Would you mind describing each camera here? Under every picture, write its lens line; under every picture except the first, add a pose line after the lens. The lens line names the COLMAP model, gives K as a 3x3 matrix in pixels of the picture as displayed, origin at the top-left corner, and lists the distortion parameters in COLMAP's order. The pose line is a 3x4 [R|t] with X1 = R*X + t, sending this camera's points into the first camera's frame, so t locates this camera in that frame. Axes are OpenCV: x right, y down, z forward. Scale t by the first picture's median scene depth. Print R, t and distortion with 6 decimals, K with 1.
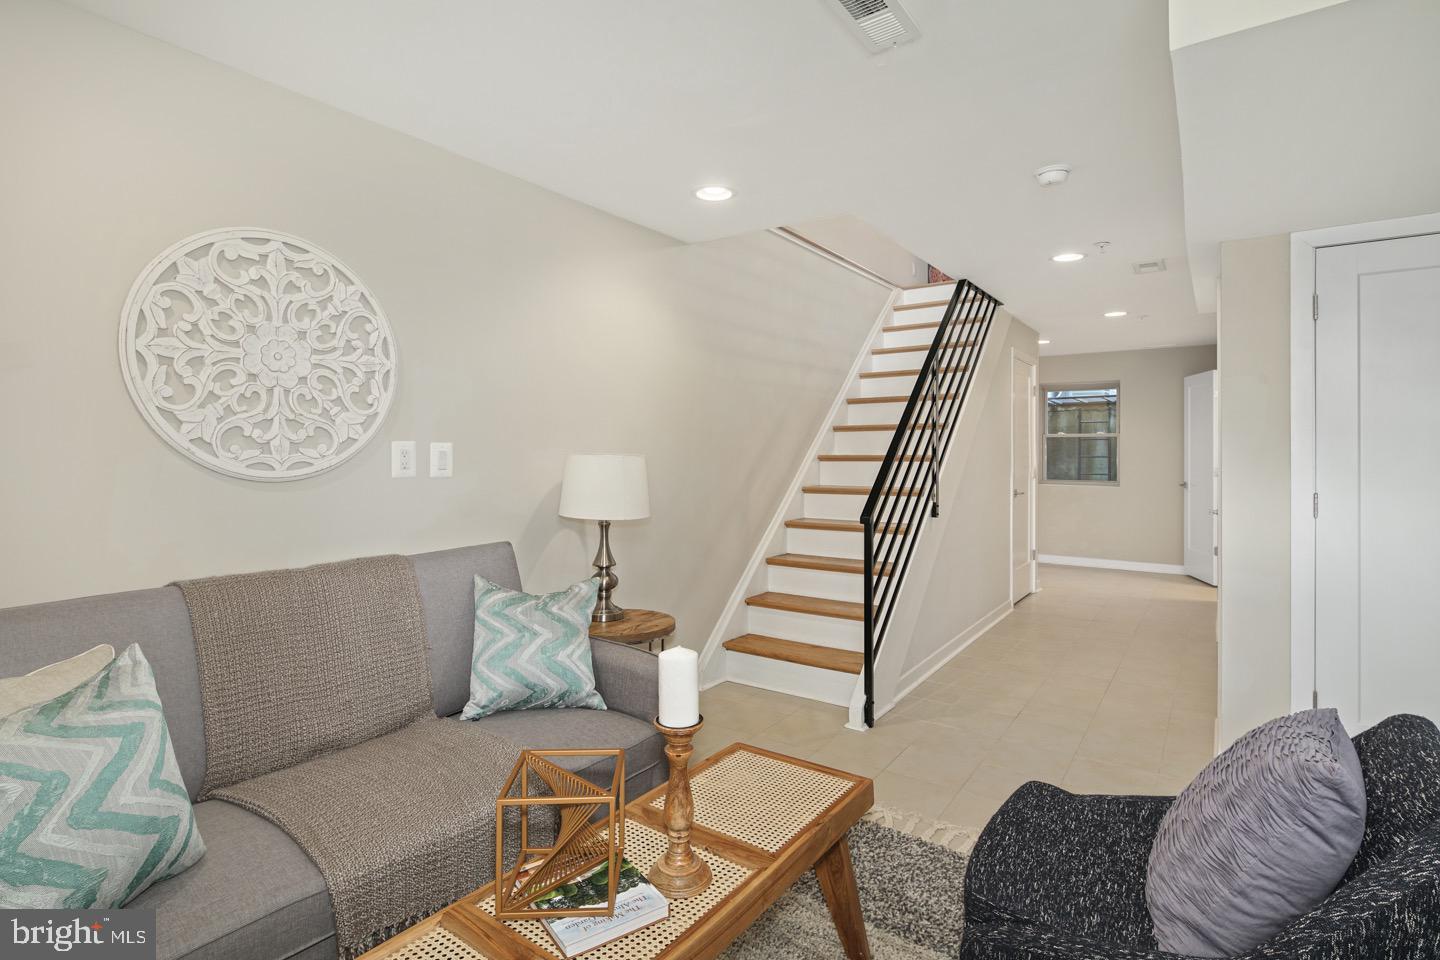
lens RADIAL K [[708.5, 0, 725.3], [0, 708.5, 438.6], [0, 0, 1]] dist [-0.001163, -0.000915]
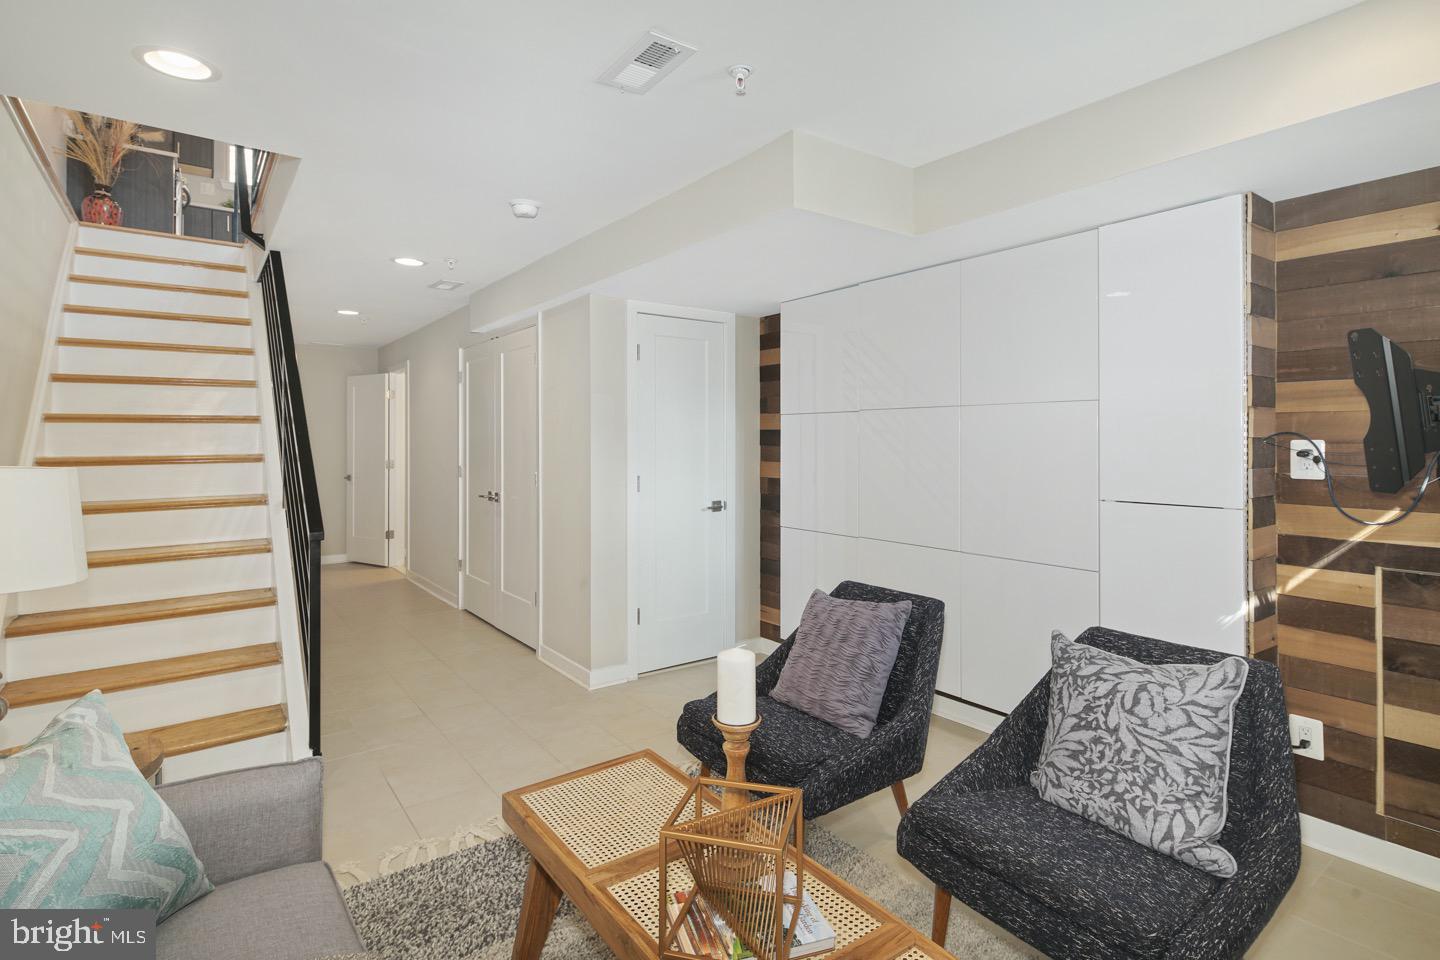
lens RADIAL K [[708.5, 0, 725.3], [0, 708.5, 438.6], [0, 0, 1]] dist [-0.001163, -0.000915]
pose [[0.311776, 0.005417, 0.950140, -0.621298], [-0.014740, 0.999891, -0.000864, -0.005475], [-0.950041, -0.013736, 0.311822, 0.412602]]
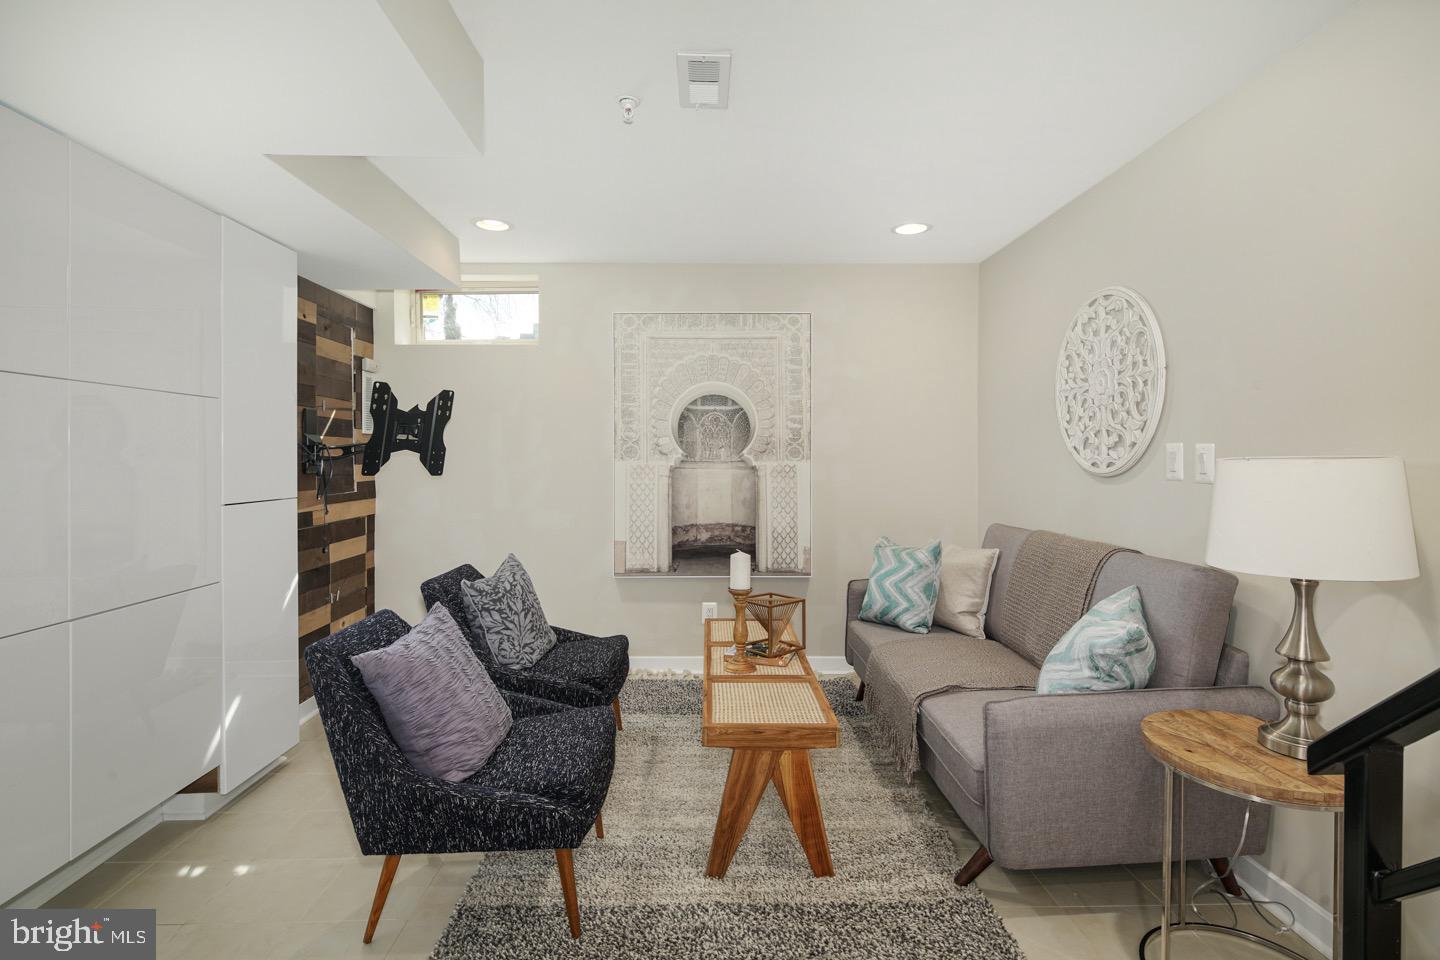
lens RADIAL K [[697.4, 0, 719.8], [0, 697.4, 449.8], [0, 0, 1]] dist [-0.003050, -0.001222]
pose [[-0.805179, -0.005353, -0.593007, 0.681734], [0.009211, 0.999726, -0.021531, 0.030351], [0.592960, -0.022798, -0.804909, 1.508418]]
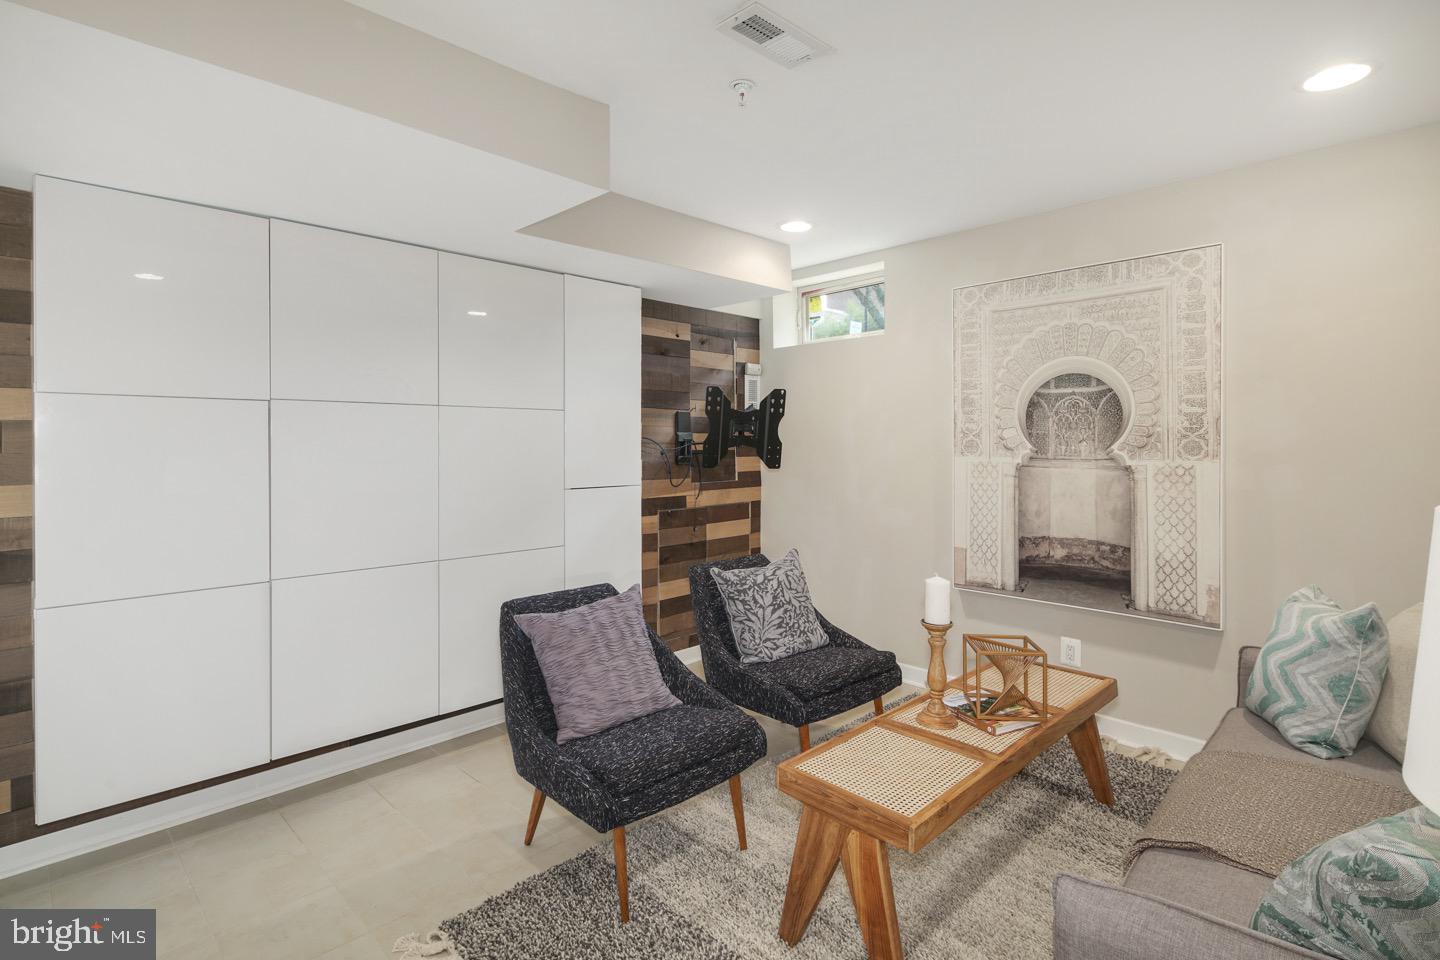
lens RADIAL K [[708.5, 0, 725.3], [0, 708.5, 438.6], [0, 0, 1]] dist [-0.001163, -0.000915]
pose [[-0.984473, 0.002894, 0.175513, 0.078403], [-0.000475, 0.999816, -0.019152, 0.008814], [-0.175536, -0.018938, -0.984291, 1.579571]]
